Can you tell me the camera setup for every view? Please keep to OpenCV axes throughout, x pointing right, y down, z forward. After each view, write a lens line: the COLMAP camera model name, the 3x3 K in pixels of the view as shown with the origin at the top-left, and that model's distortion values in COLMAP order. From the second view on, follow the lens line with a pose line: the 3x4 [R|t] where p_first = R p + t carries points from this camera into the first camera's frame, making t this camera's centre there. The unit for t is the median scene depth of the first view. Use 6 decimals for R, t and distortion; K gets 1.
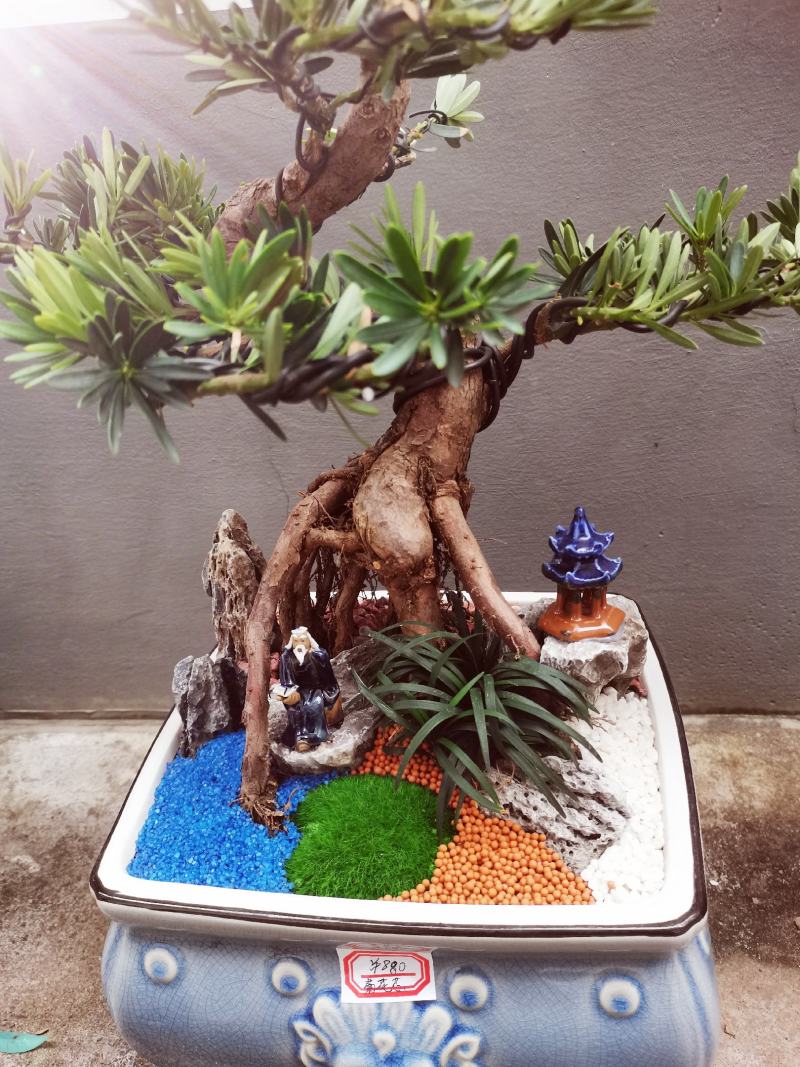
lens RADIAL K [[828.3, 0, 403.9], [0, 828.3, 532.4], [0, 0, 1]] dist [0.033790, -0.048715]
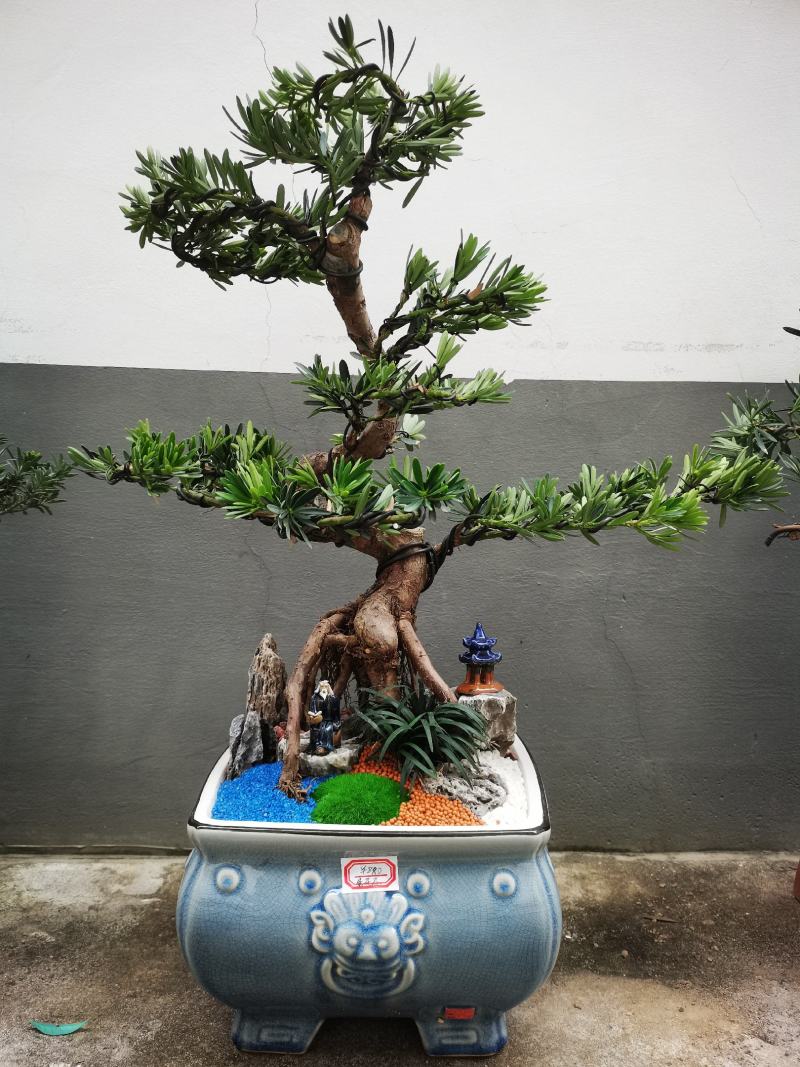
lens RADIAL K [[828.3, 0, 403.9], [0, 828.3, 532.4], [0, 0, 1]] dist [0.033790, -0.048715]
pose [[0.988448, 0.080003, 0.128728, -0.206356], [-0.026779, 0.928160, -0.371217, 0.464326], [-0.149179, 0.363481, 0.919580, -0.746937]]
